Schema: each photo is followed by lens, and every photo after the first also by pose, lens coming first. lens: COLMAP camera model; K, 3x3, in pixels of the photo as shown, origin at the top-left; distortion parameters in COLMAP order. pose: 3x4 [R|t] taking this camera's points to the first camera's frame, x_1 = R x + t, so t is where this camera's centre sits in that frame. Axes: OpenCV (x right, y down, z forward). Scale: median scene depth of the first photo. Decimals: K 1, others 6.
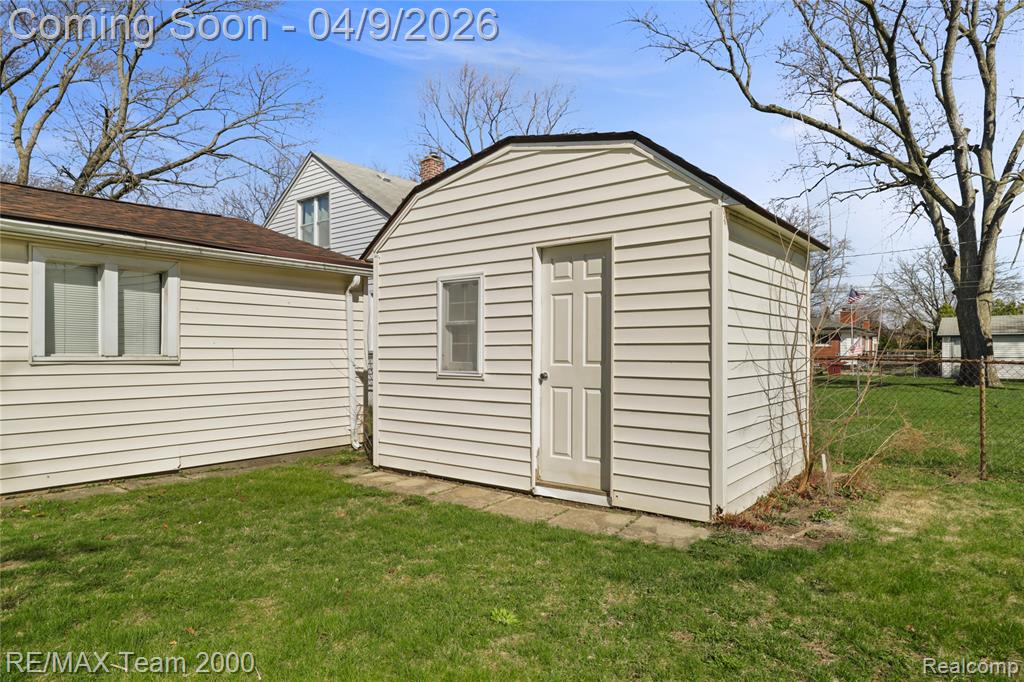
lens RADIAL K [[613.1, 0, 514.4], [0, 613.1, 352.5], [0, 0, 1]] dist [-0.001628, -0.000621]
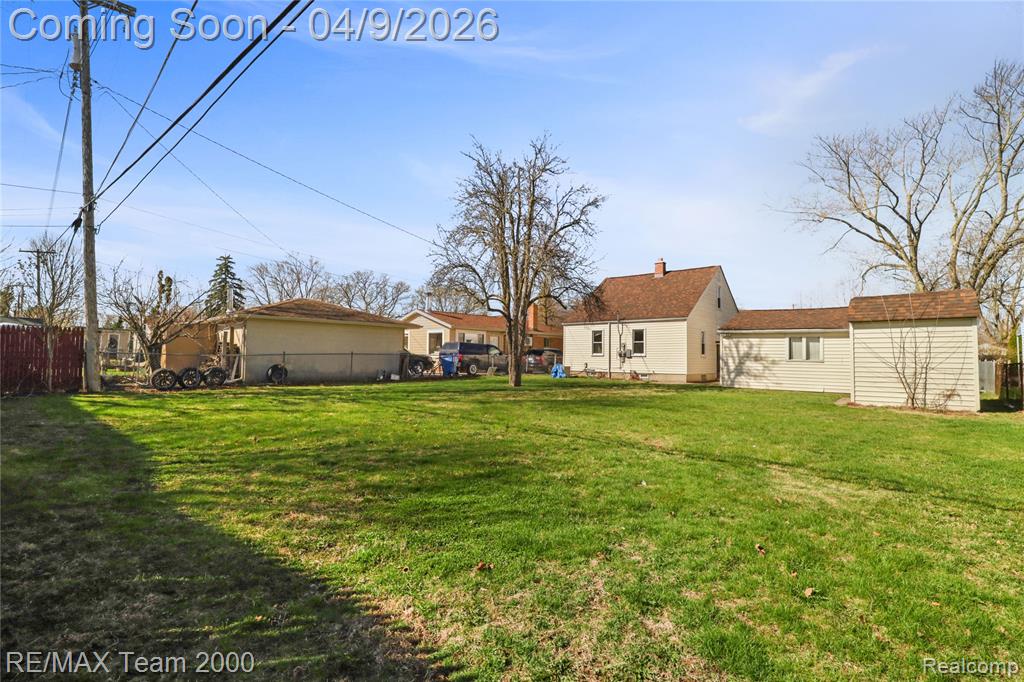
lens RADIAL K [[485.8, 0, 515.1], [0, 485.8, 351.3], [0, 0, 1]] dist [-0.002760, -0.000358]
pose [[-0.102152, -0.007498, -0.994741, 2.200222], [-0.002700, 0.999970, -0.007261, -0.018598], [0.994765, 0.001944, -0.102169, -0.432022]]
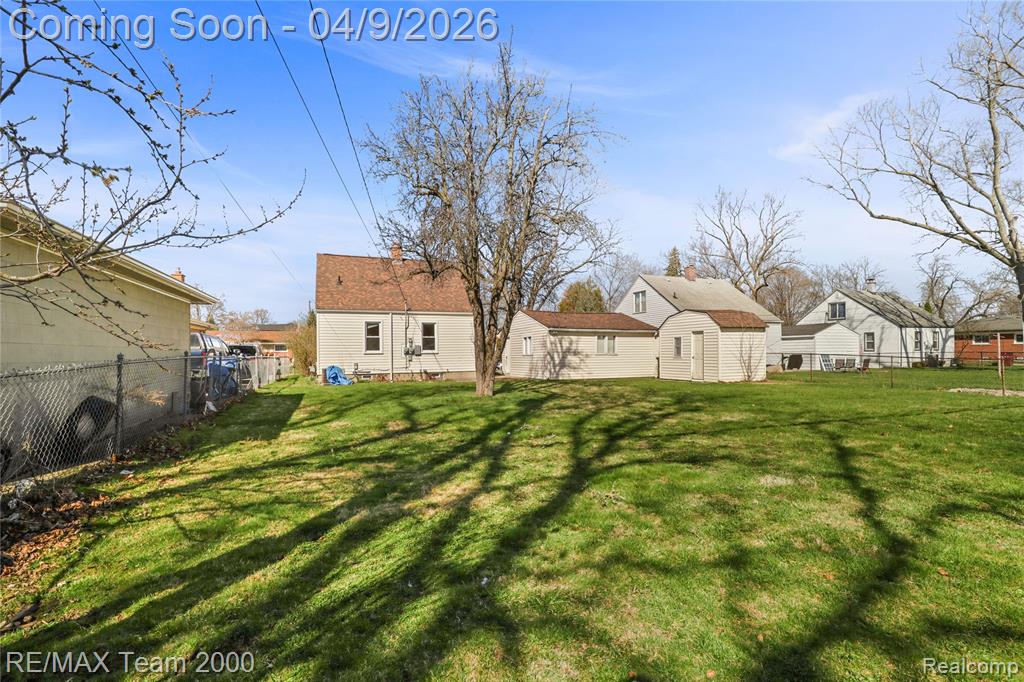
lens RADIAL K [[485.8, 0, 515.1], [0, 485.8, 351.3], [0, 0, 1]] dist [-0.002760, -0.000358]
pose [[0.857551, -0.008542, -0.514328, 0.623088], [0.010902, 0.999939, 0.001570, -0.022535], [0.514283, -0.006954, 0.857592, -2.338005]]
